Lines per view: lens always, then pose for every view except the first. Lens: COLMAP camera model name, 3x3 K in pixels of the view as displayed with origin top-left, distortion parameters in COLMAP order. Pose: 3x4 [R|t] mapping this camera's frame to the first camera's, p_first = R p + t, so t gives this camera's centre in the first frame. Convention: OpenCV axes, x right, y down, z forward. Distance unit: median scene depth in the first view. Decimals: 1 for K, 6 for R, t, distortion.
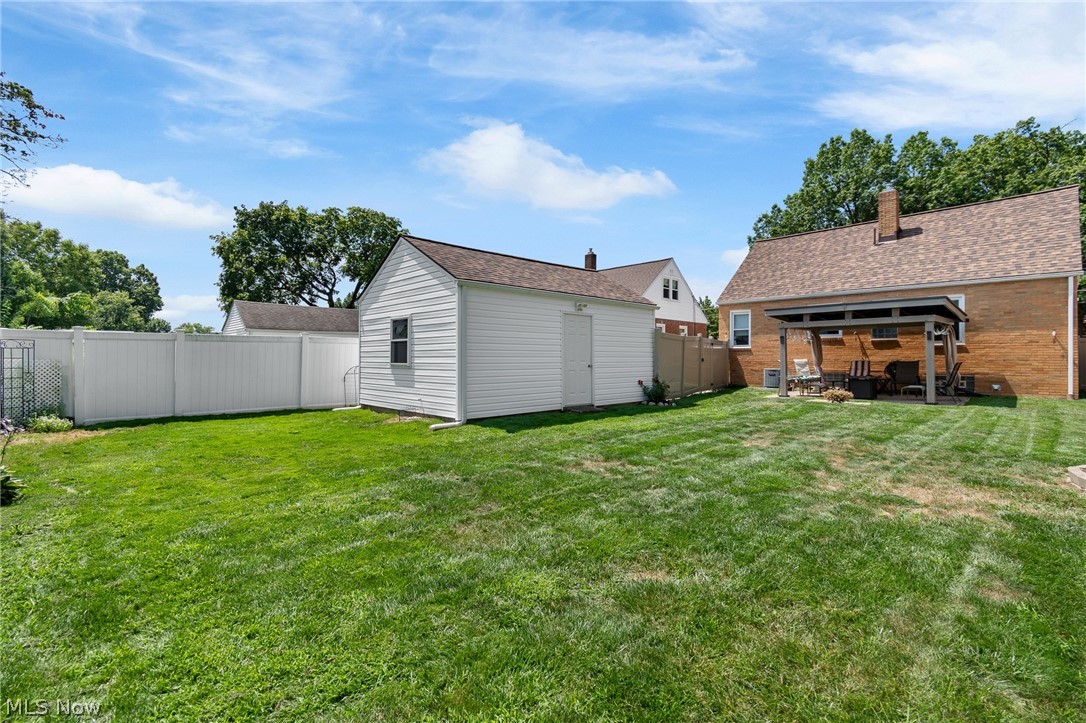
lens RADIAL K [[488.3, 0, 553.7], [0, 488.3, 357.2], [0, 0, 1]] dist [-0.000255, -0.000095]
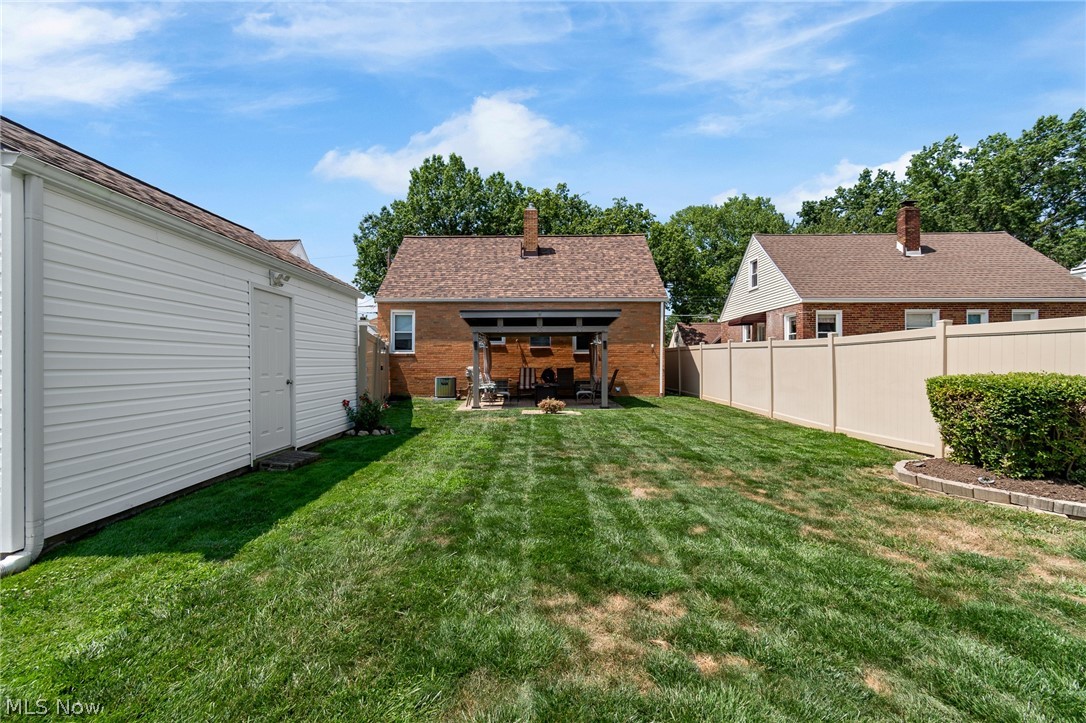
lens RADIAL K [[491.6, 0, 516.8], [0, 491.6, 357.3], [0, 0, 1]] dist [0.000605, -0.000087]
pose [[0.717915, 0.007818, 0.696087, -0.095439], [-0.002165, 0.999957, -0.008998, -0.004749], [-0.696127, 0.004952, 0.717901, 0.256656]]
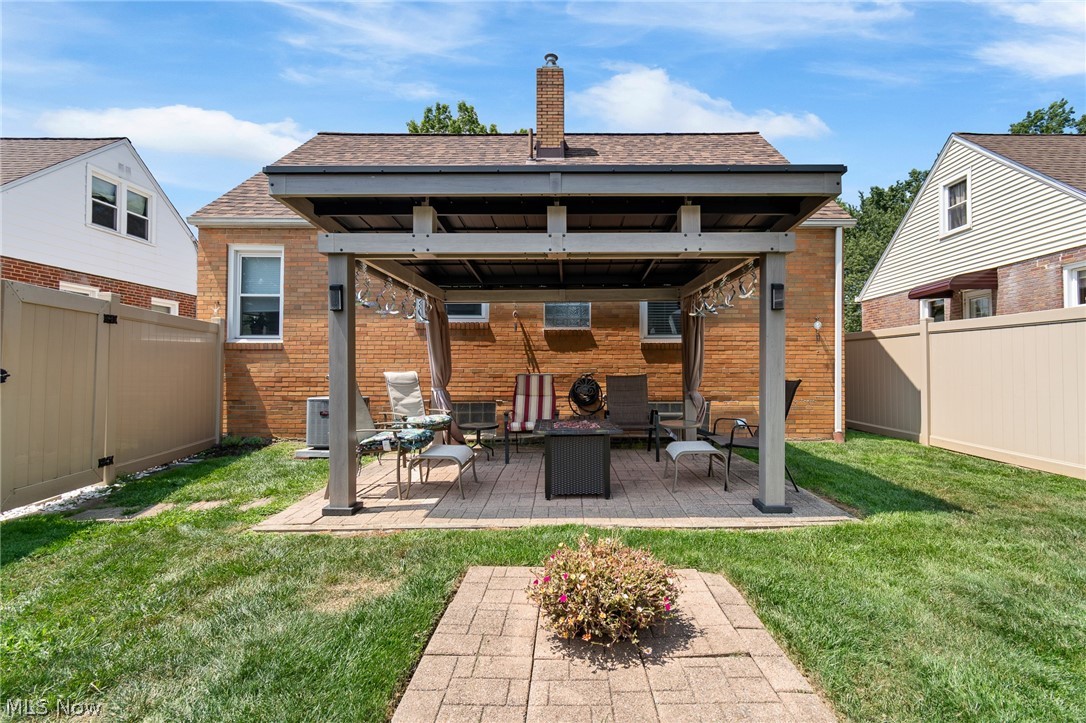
lens RADIAL K [[488.3, 0, 553.7], [0, 488.3, 357.2], [0, 0, 1]] dist [-0.000255, -0.000095]
pose [[0.716606, 0.018128, 0.697242, 0.321216], [-0.001502, 0.999700, -0.024448, 0.002170], [-0.697476, 0.016472, 0.716419, 0.636209]]
